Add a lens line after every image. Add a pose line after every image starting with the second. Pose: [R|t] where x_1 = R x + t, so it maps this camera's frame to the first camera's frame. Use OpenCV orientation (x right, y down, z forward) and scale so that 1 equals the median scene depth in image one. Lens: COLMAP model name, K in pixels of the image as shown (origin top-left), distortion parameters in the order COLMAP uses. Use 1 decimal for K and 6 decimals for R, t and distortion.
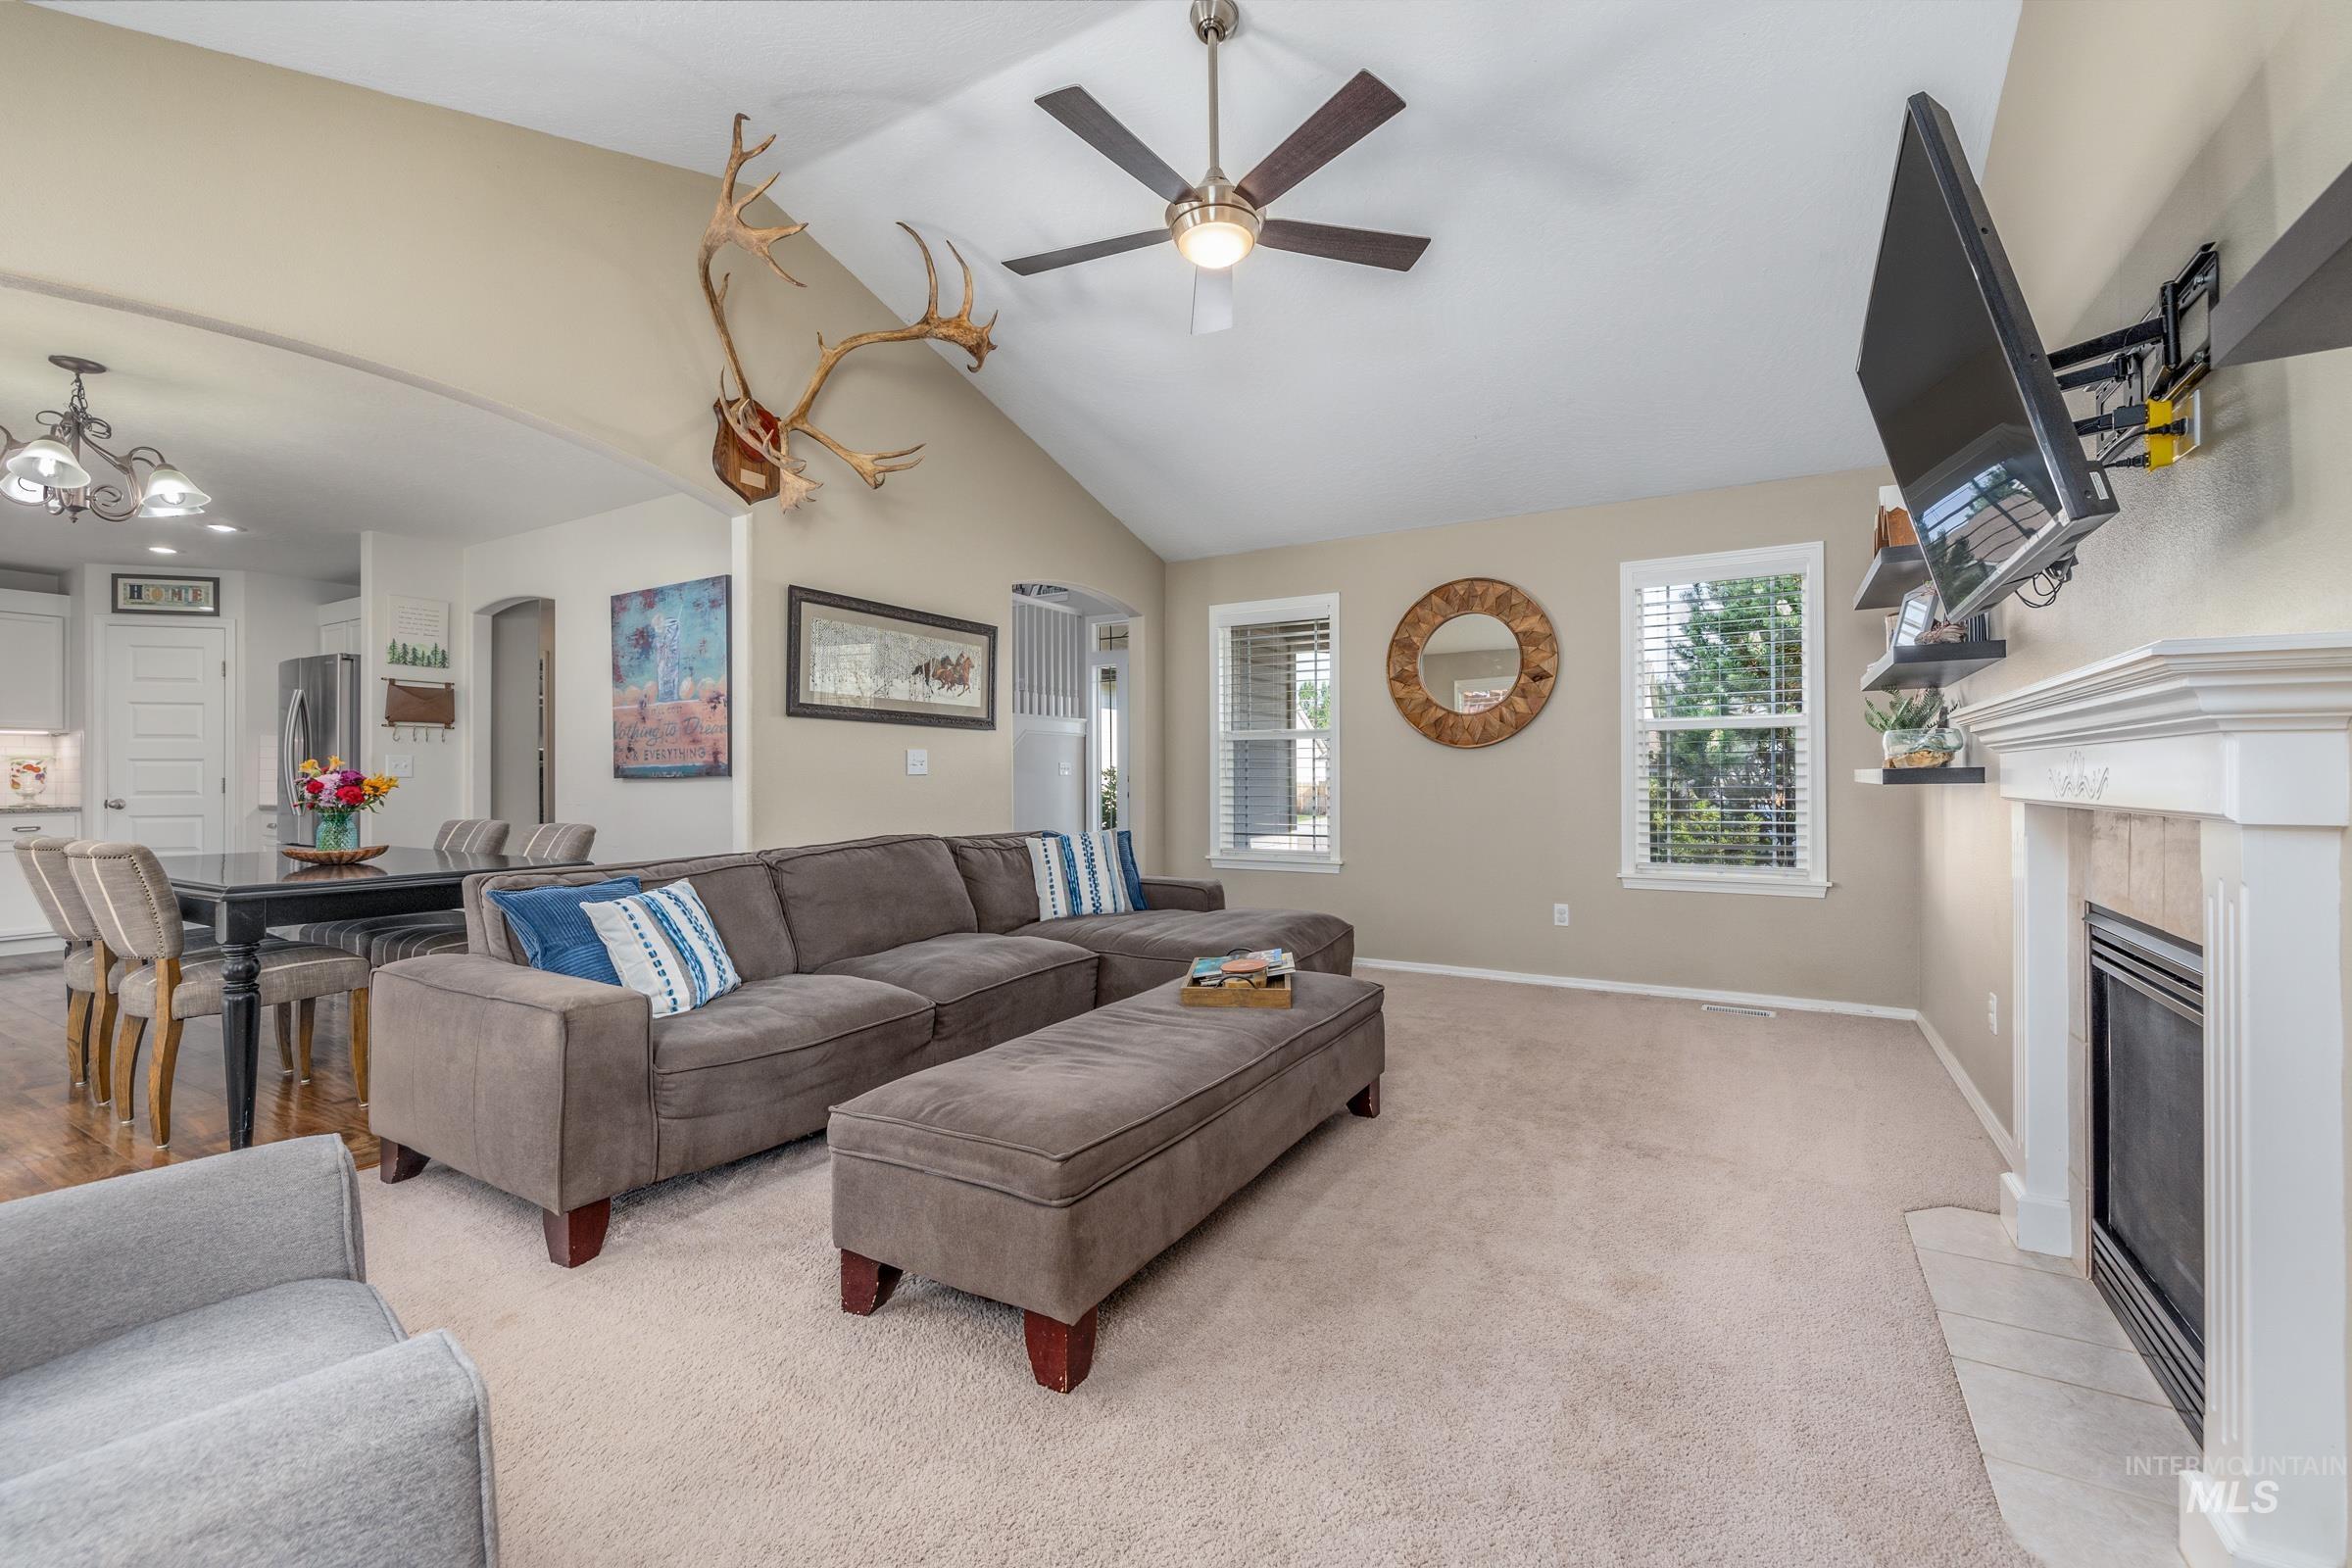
lens RADIAL K [[988.6, 0, 1178.7], [0, 988.6, 775.3], [0, 0, 1]] dist [-0.001962, 0.000311]
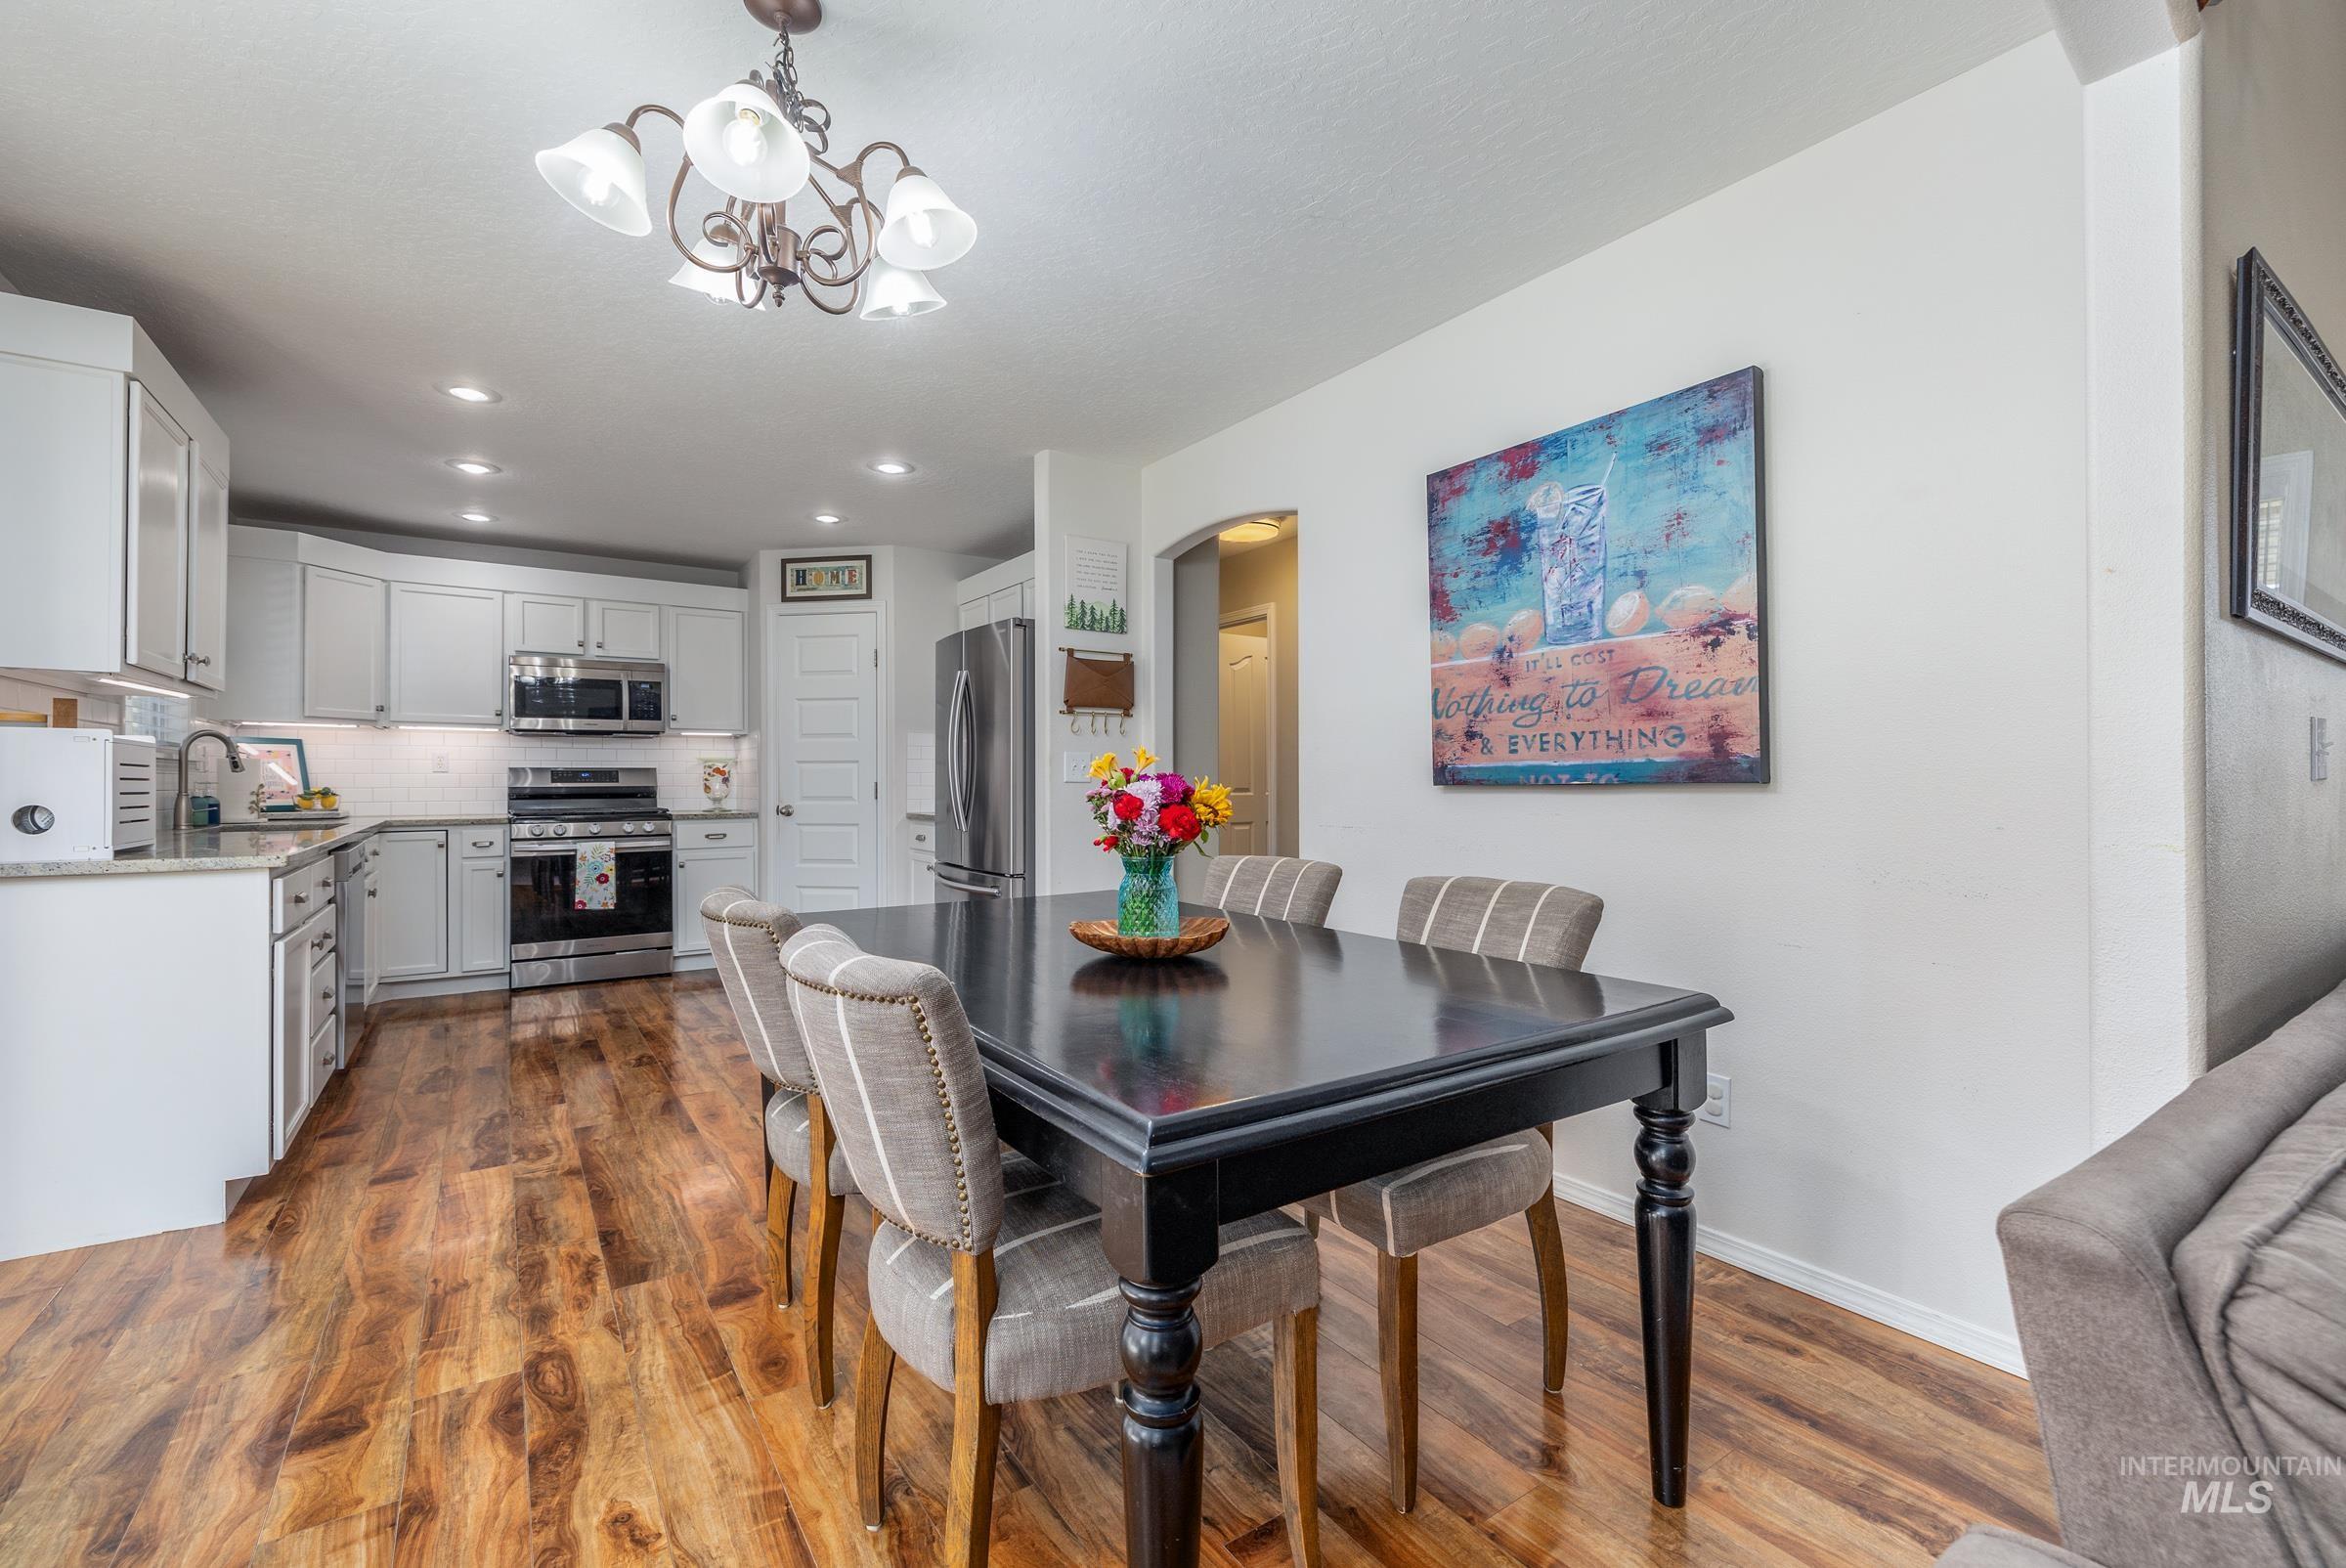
lens RADIAL K [[986.2, 0, 1168.5], [0, 986.2, 783.2], [0, 0, 1]] dist [-0.001962, 0.000311]
pose [[0.908295, 0.002004, -0.418325, -0.473621], [0.000785, 0.999979, 0.006495, -0.002119], [0.418329, -0.006228, 0.908274, 0.404960]]
